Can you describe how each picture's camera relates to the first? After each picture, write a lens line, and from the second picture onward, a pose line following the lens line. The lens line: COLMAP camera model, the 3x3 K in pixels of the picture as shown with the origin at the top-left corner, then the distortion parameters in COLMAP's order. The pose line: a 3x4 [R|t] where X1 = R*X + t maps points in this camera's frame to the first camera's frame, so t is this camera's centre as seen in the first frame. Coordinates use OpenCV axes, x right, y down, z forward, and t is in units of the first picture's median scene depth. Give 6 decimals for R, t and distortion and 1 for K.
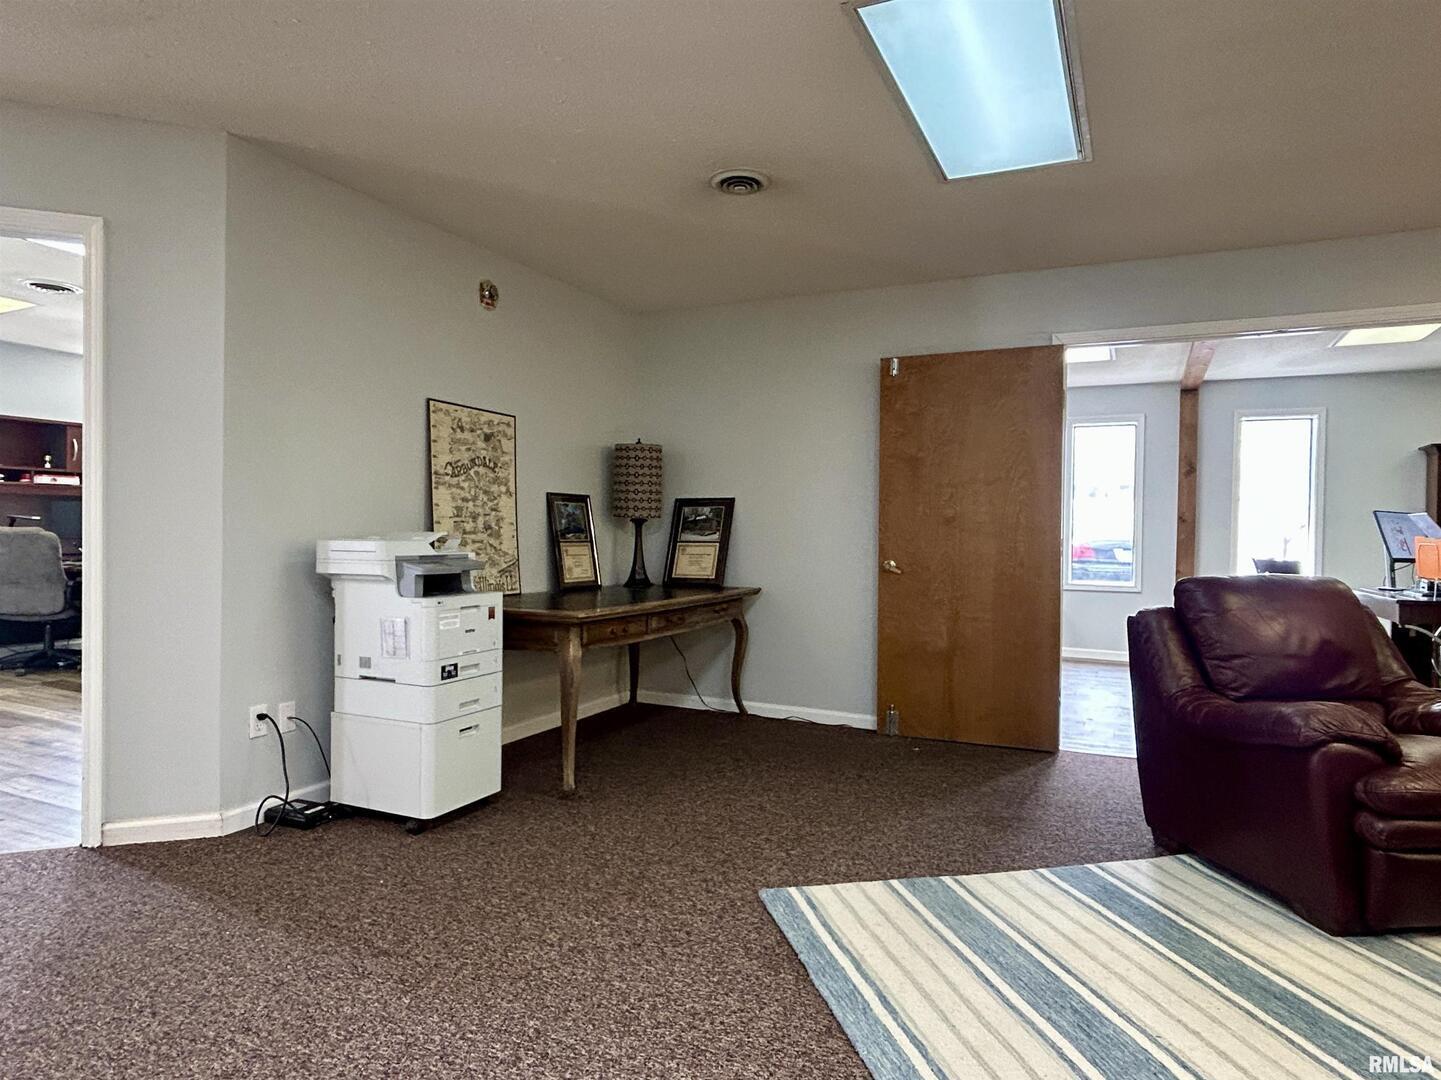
lens RADIAL K [[879.9, 0, 720.5], [0, 879.9, 540.0], [0, 0, 1]] dist [-0.001711, -0.000966]
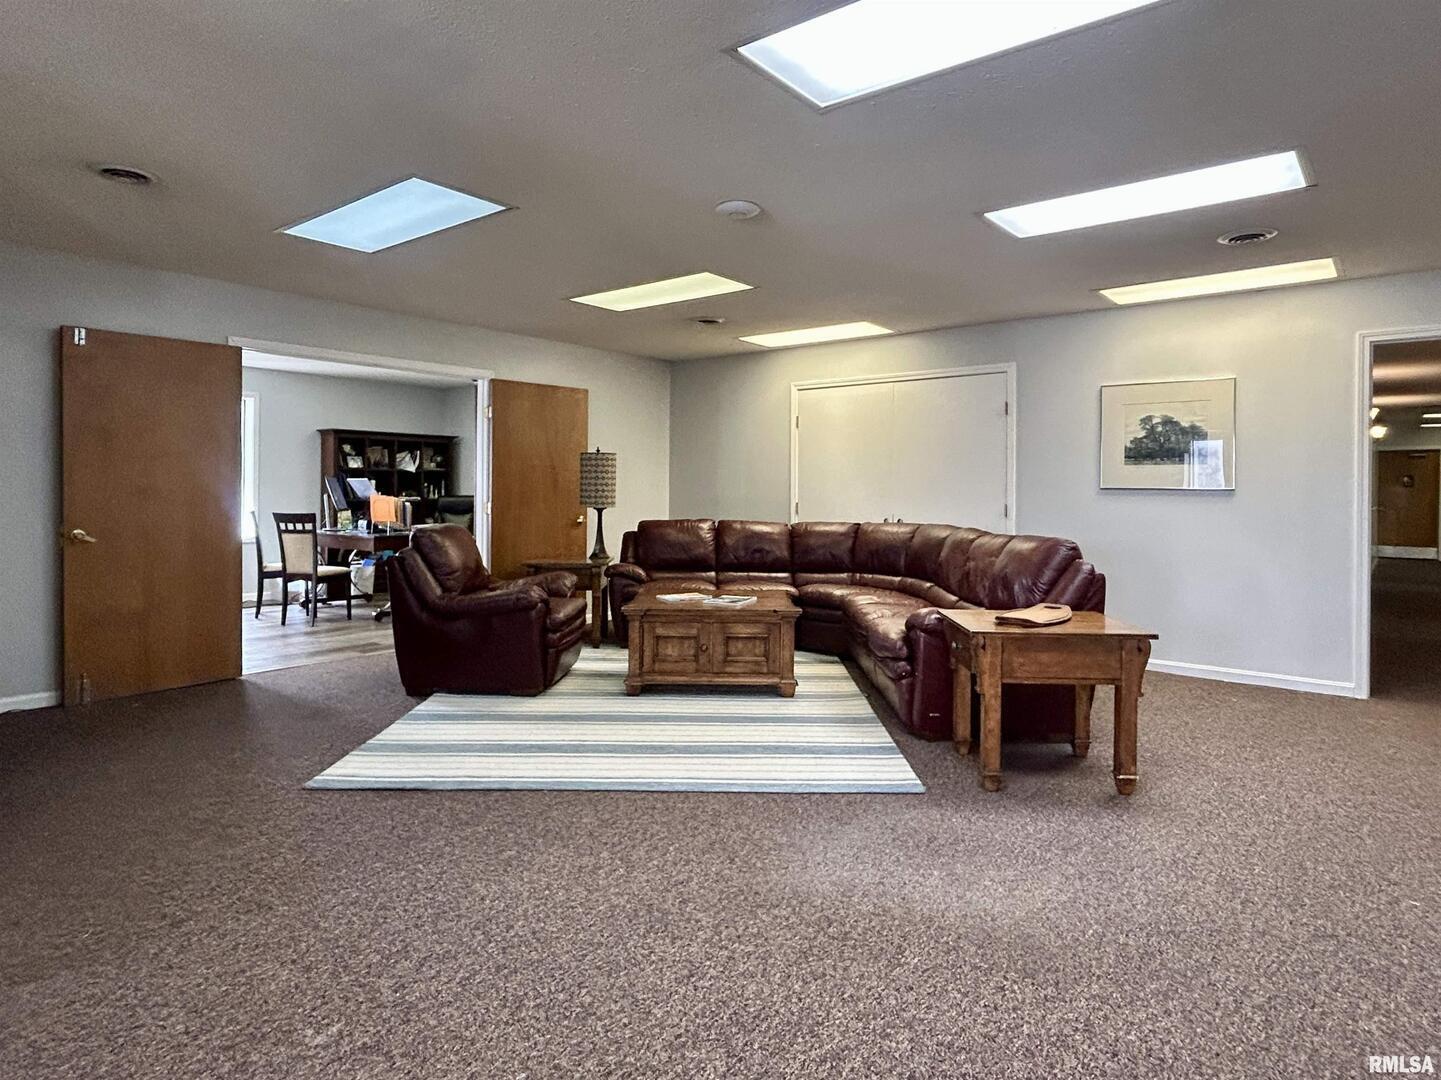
lens RADIAL K [[879.9, 0, 720.5], [0, 879.9, 540.0], [0, 0, 1]] dist [-0.001711, -0.000966]
pose [[0.219718, -0.071482, 0.972941, -0.682898], [0.011245, 0.997431, 0.070742, -0.032434], [-0.975499, -0.004602, 0.219958, 0.071520]]
